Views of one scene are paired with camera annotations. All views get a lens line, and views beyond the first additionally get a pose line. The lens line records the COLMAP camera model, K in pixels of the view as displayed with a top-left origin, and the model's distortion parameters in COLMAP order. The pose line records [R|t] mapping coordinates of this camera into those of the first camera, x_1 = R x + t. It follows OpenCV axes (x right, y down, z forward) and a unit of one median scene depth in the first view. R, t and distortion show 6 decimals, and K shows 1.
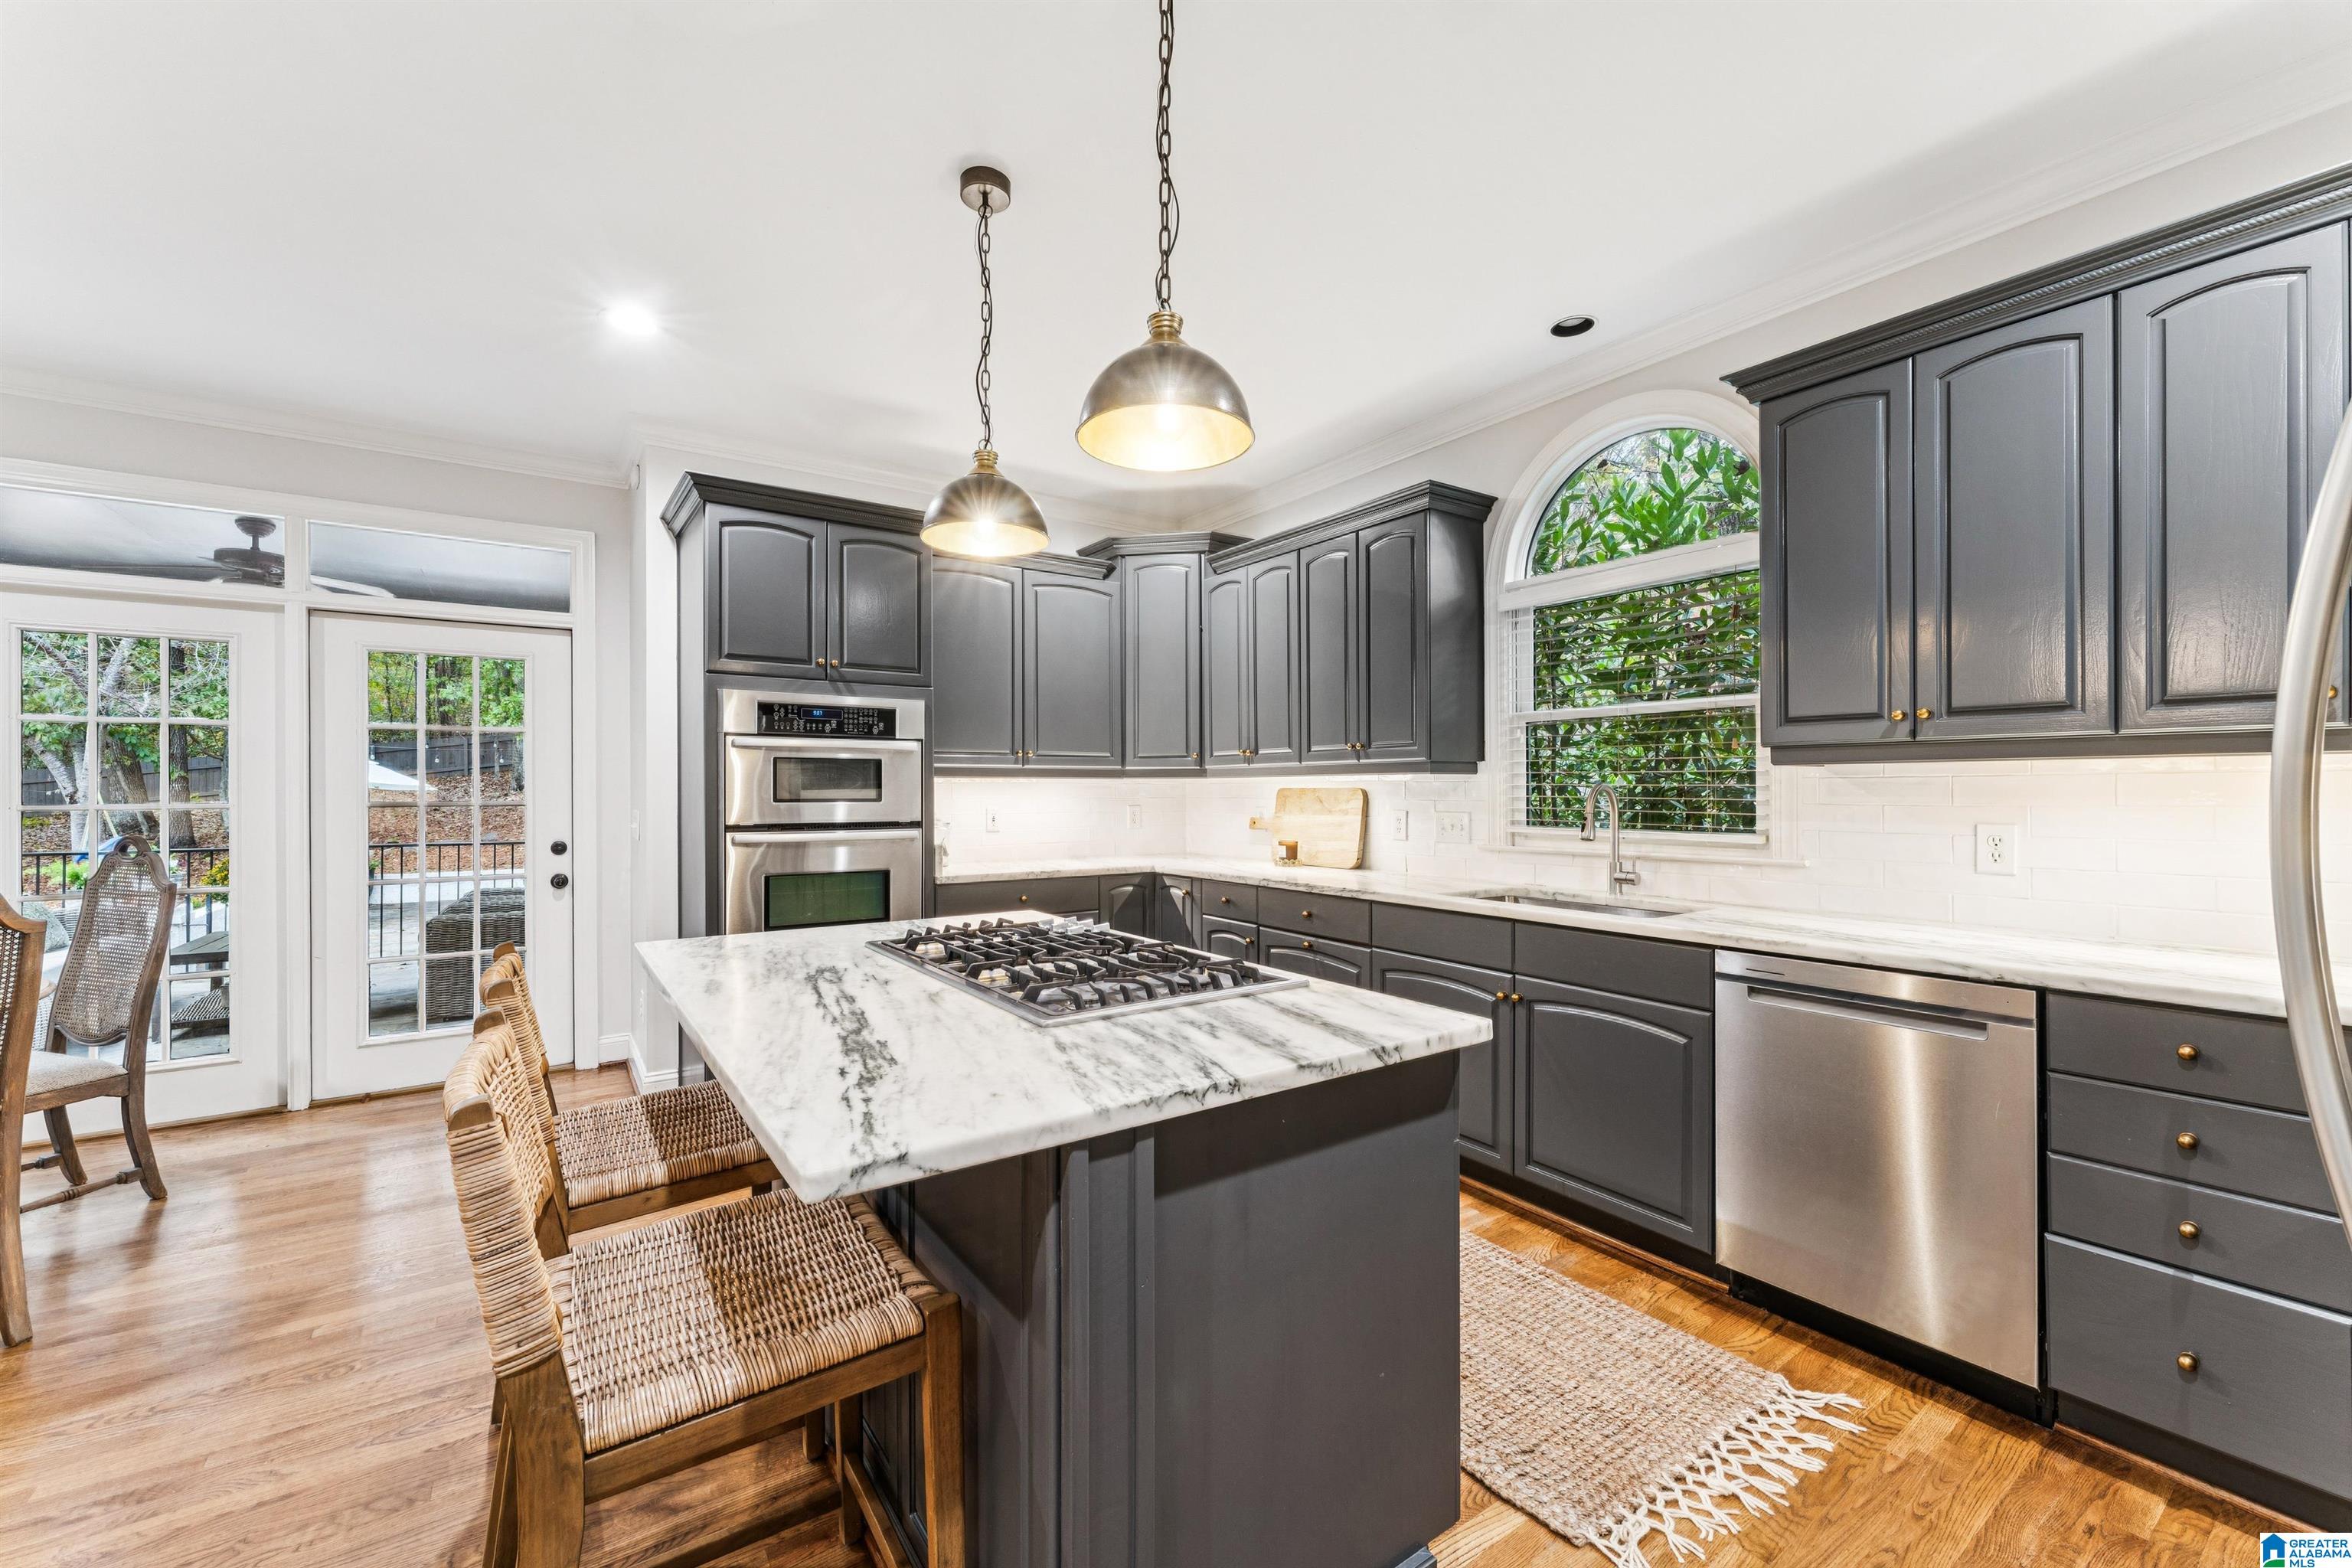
lens RADIAL K [[945.5, 0, 1164.5], [0, 945.5, 786.7], [0, 0, 1]] dist [-0.000778, 0.000293]
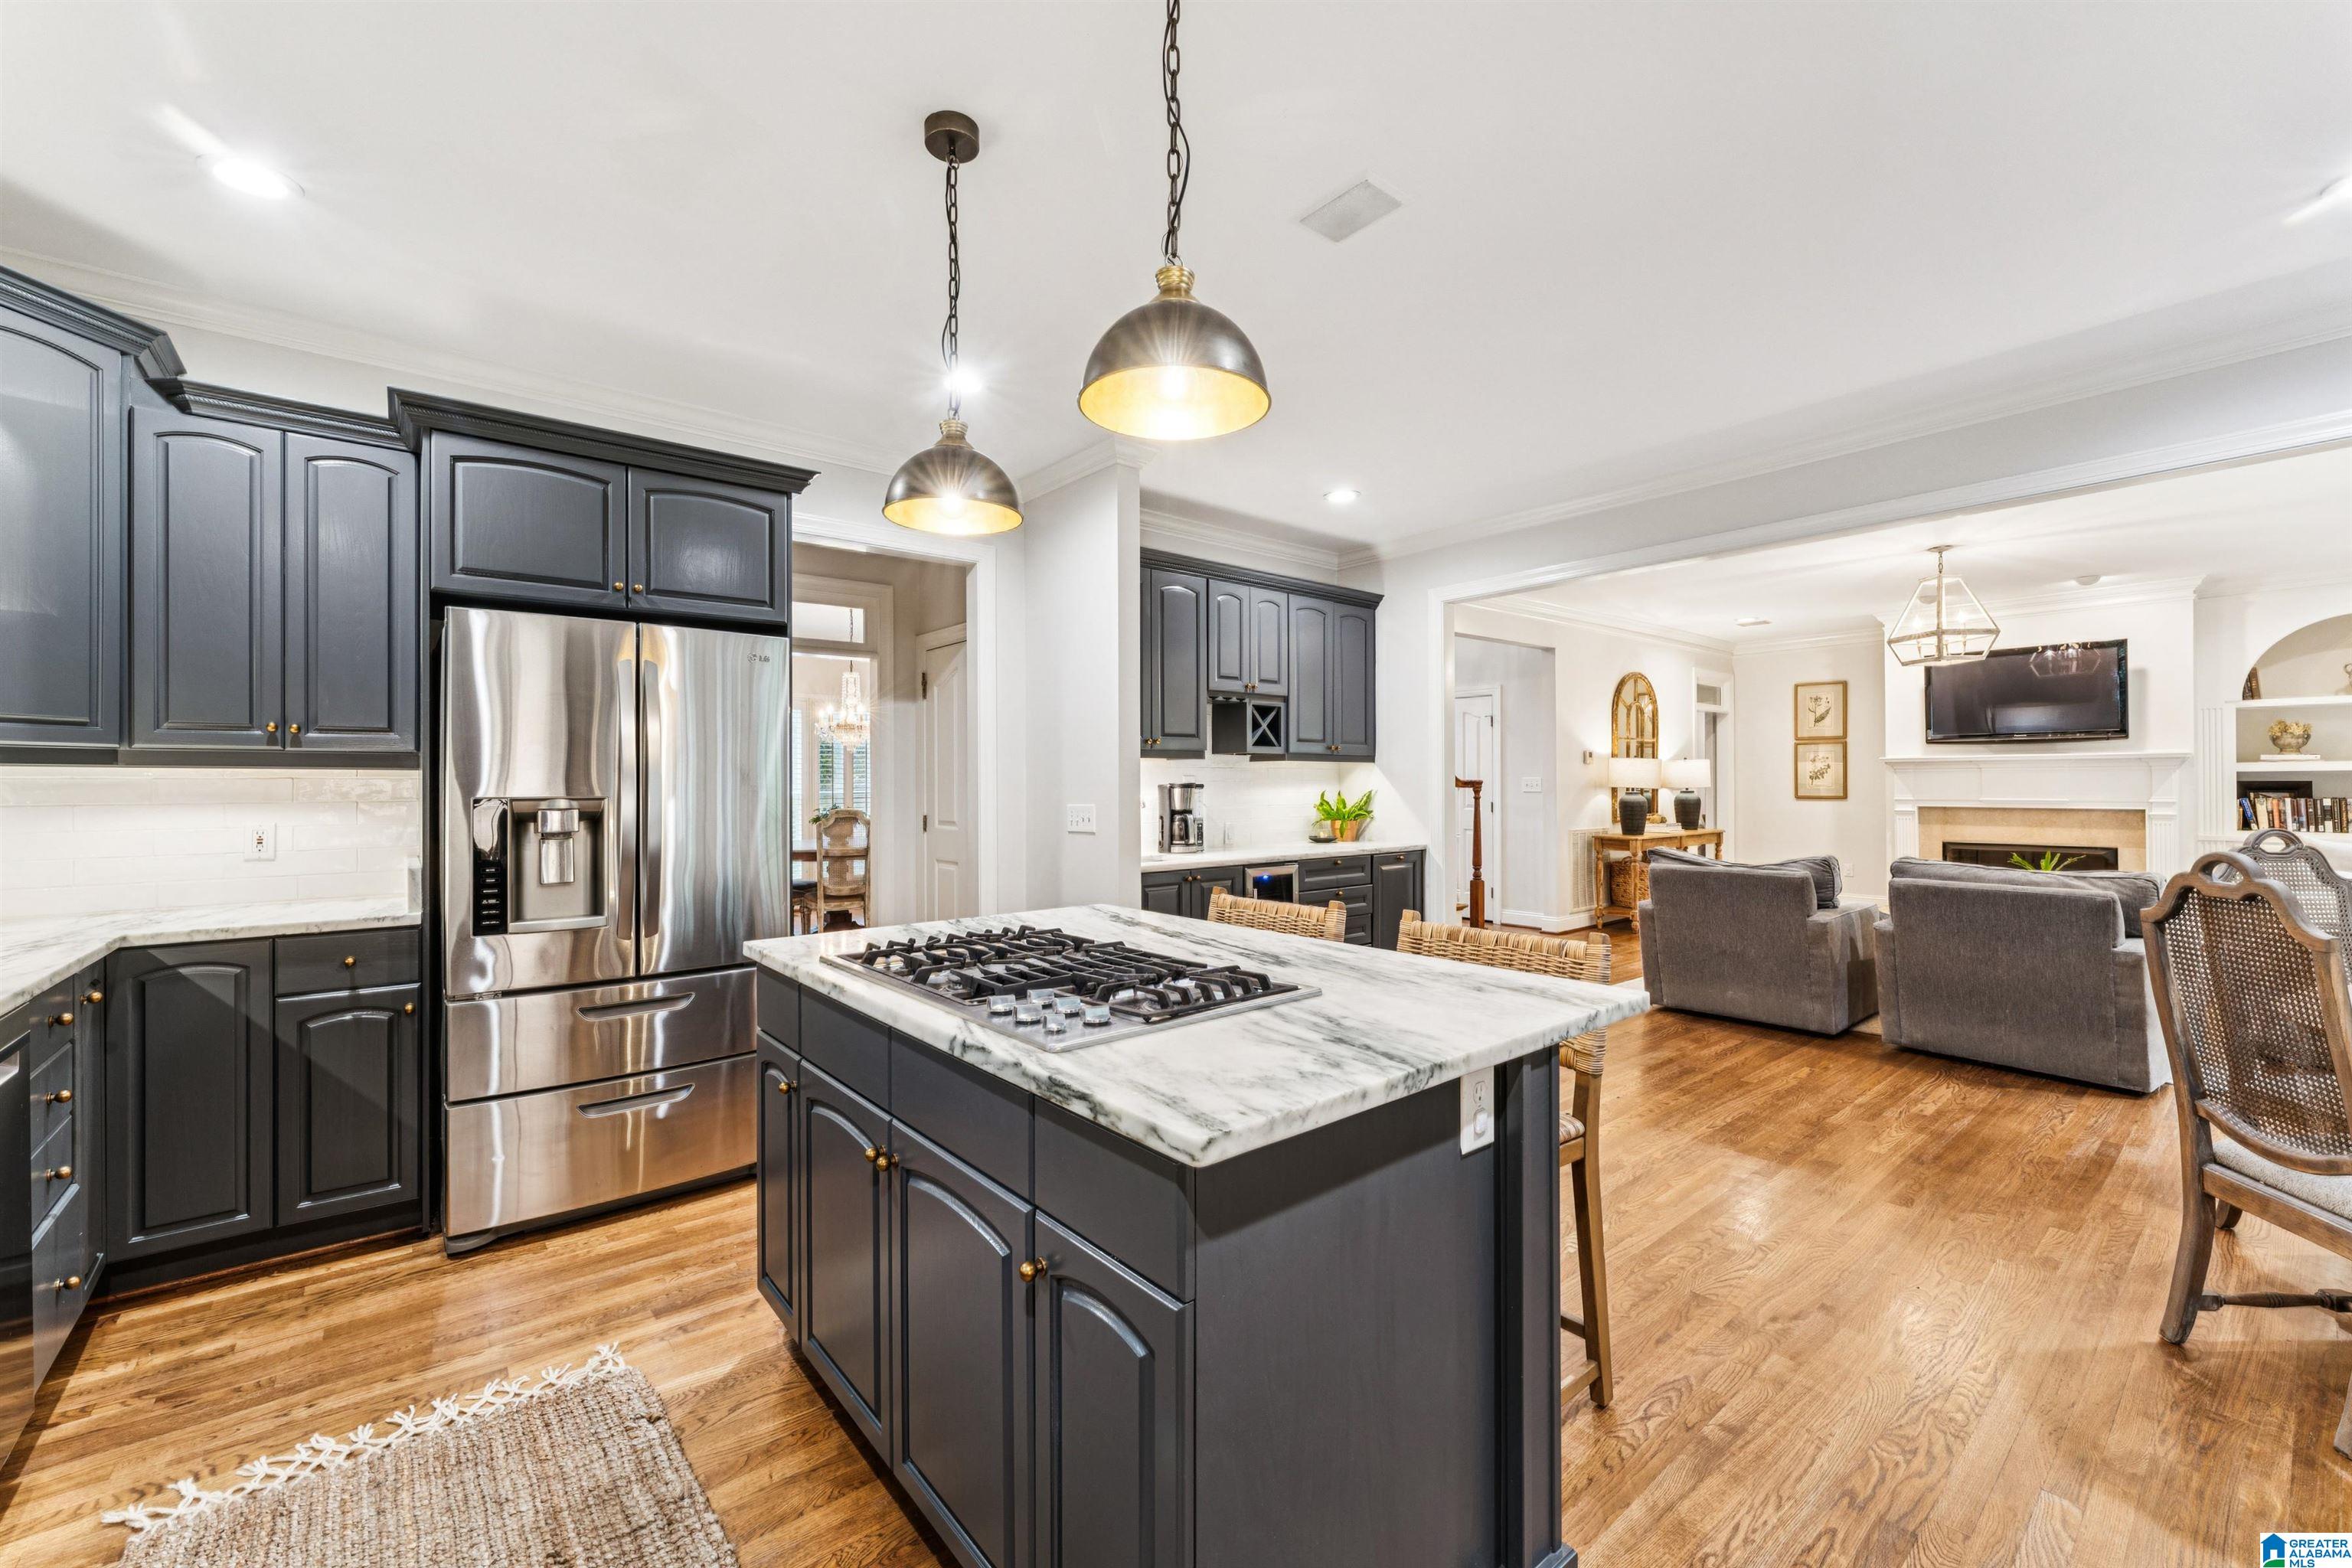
lens RADIAL K [[945.5, 0, 1173.1], [0, 945.5, 777.3], [0, 0, 1]] dist [-0.000778, 0.000293]
pose [[-0.995683, 0.007514, -0.092519, -0.079441], [0.008249, 0.999937, -0.007562, 0.000715], [0.092457, -0.008292, -0.995682, 1.038097]]
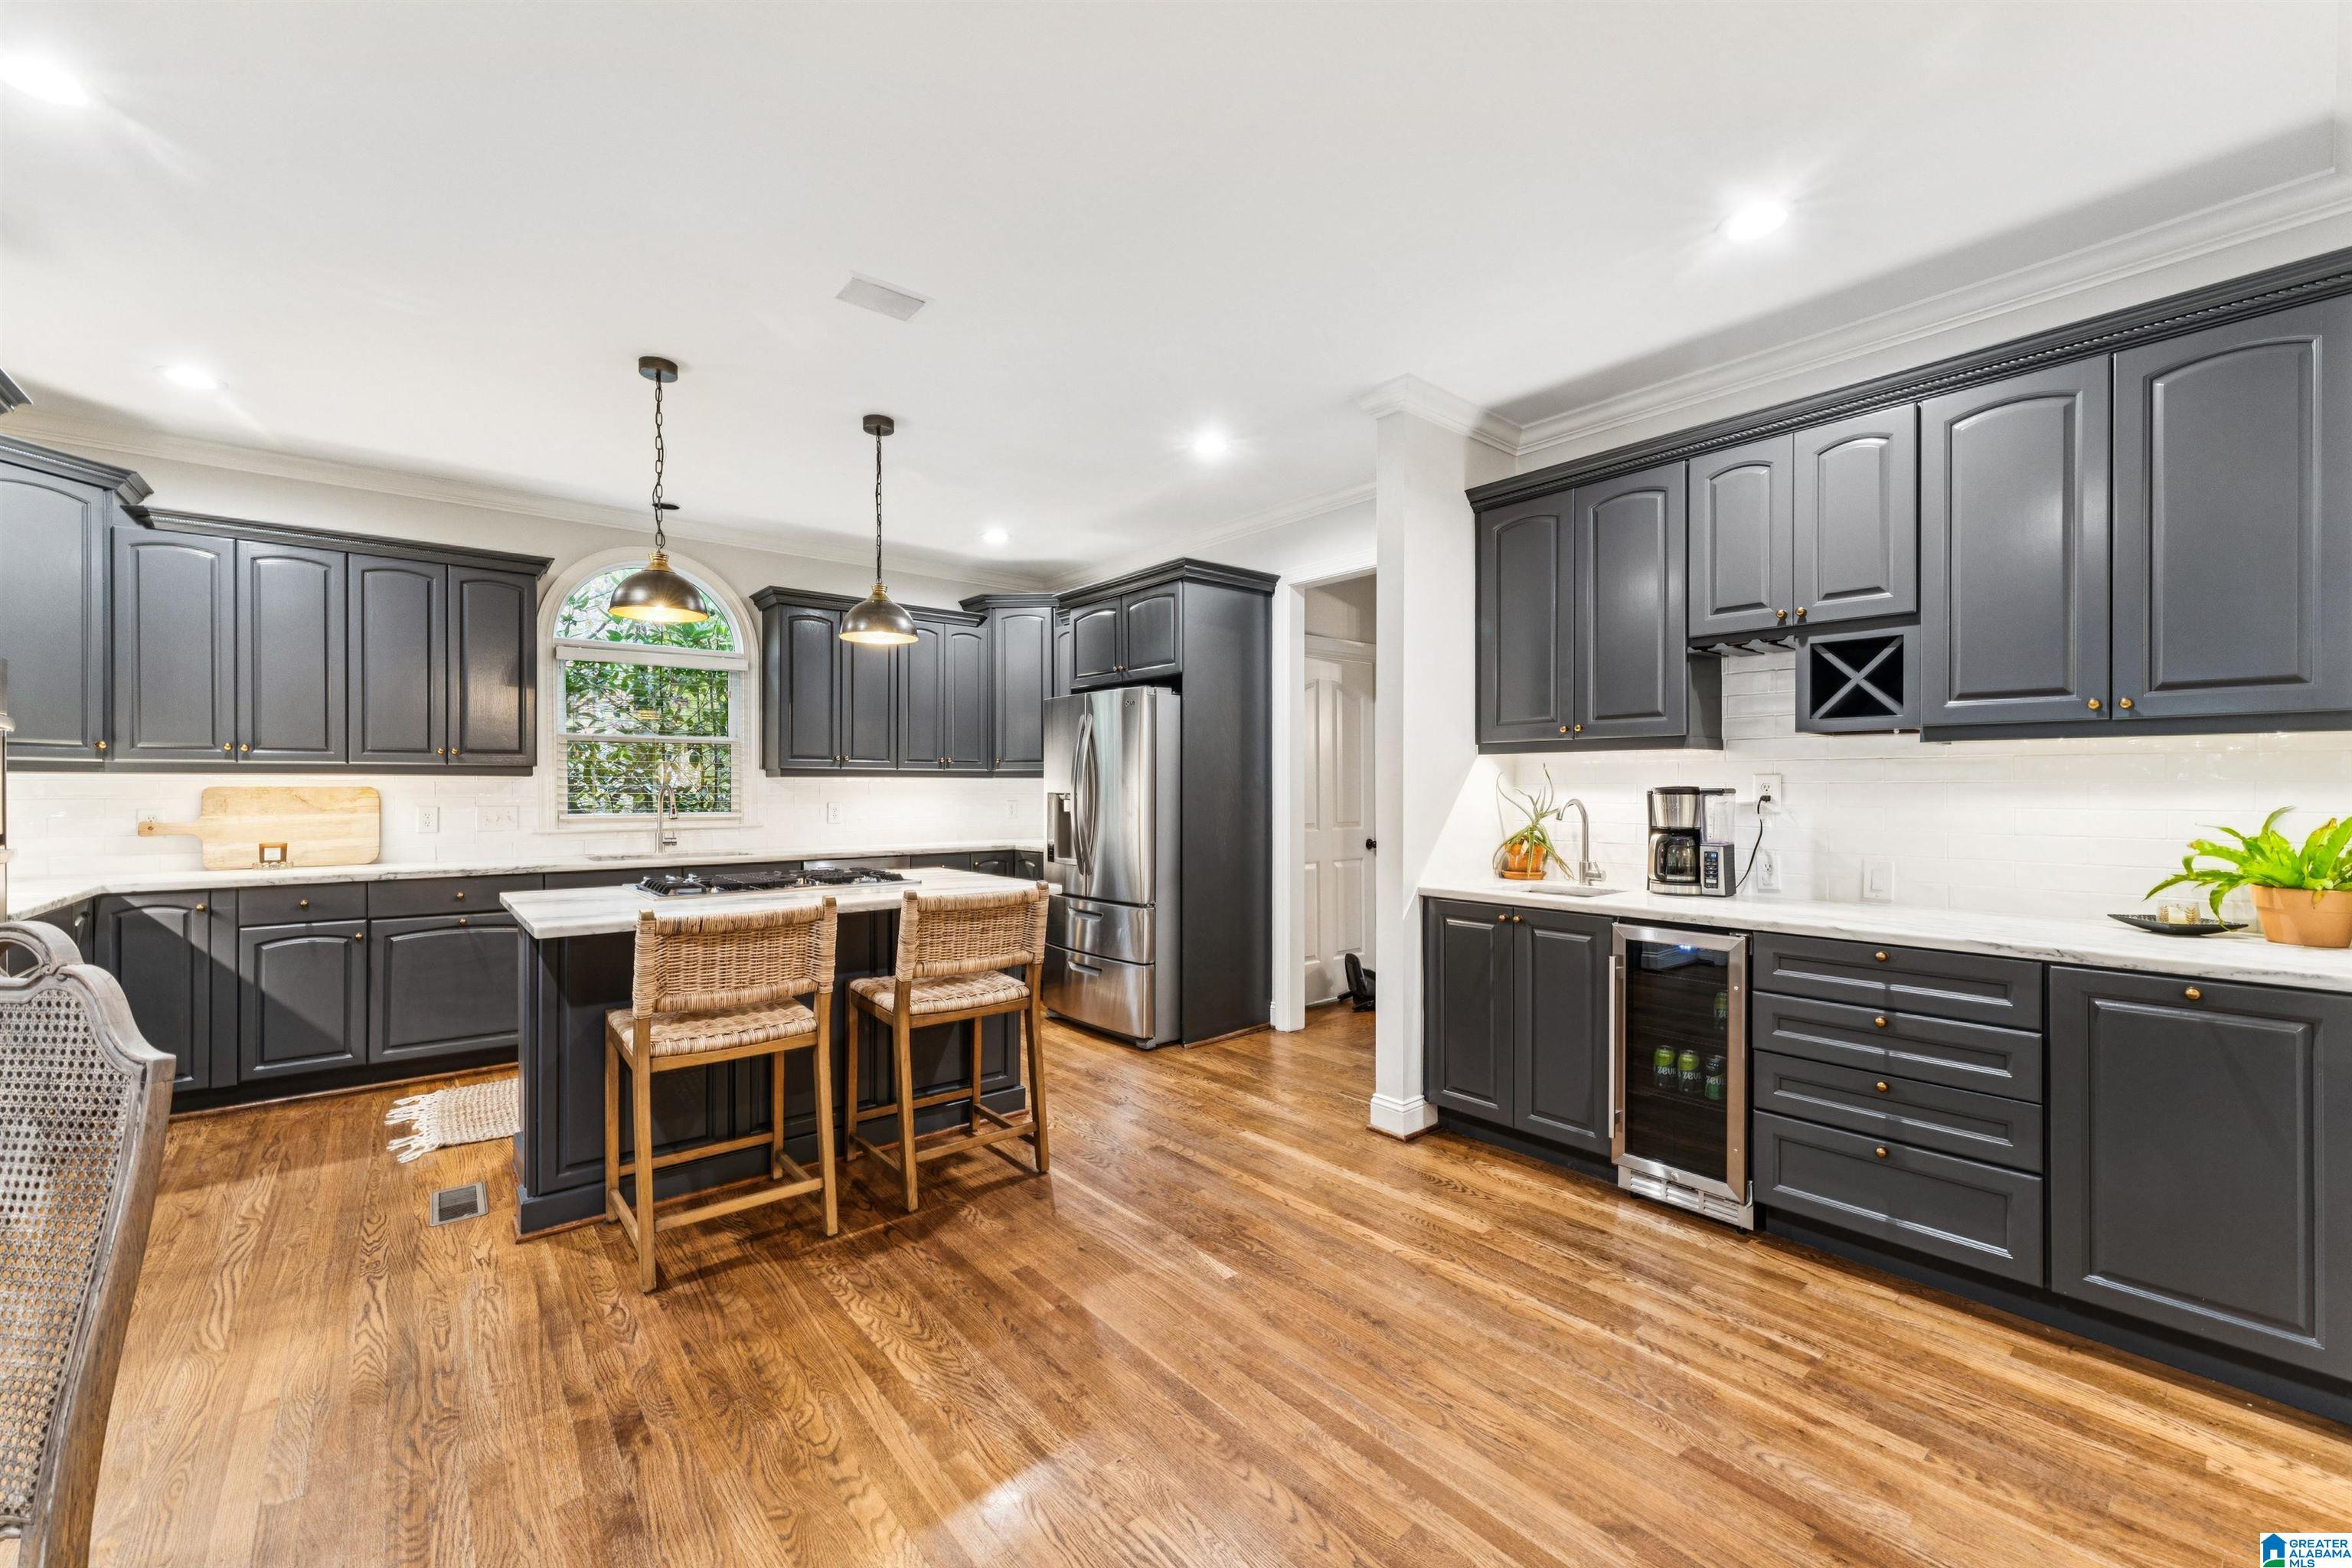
lens RADIAL K [[945.5, 0, 1176.0], [0, 945.5, 793.5], [0, 0, 1]] dist [-0.000778, 0.000293]
pose [[-0.095708, -0.004361, 0.995400, -1.052841], [-0.002126, 0.999989, 0.004177, 0.002379], [-0.995407, -0.001716, -0.095716, 0.225790]]
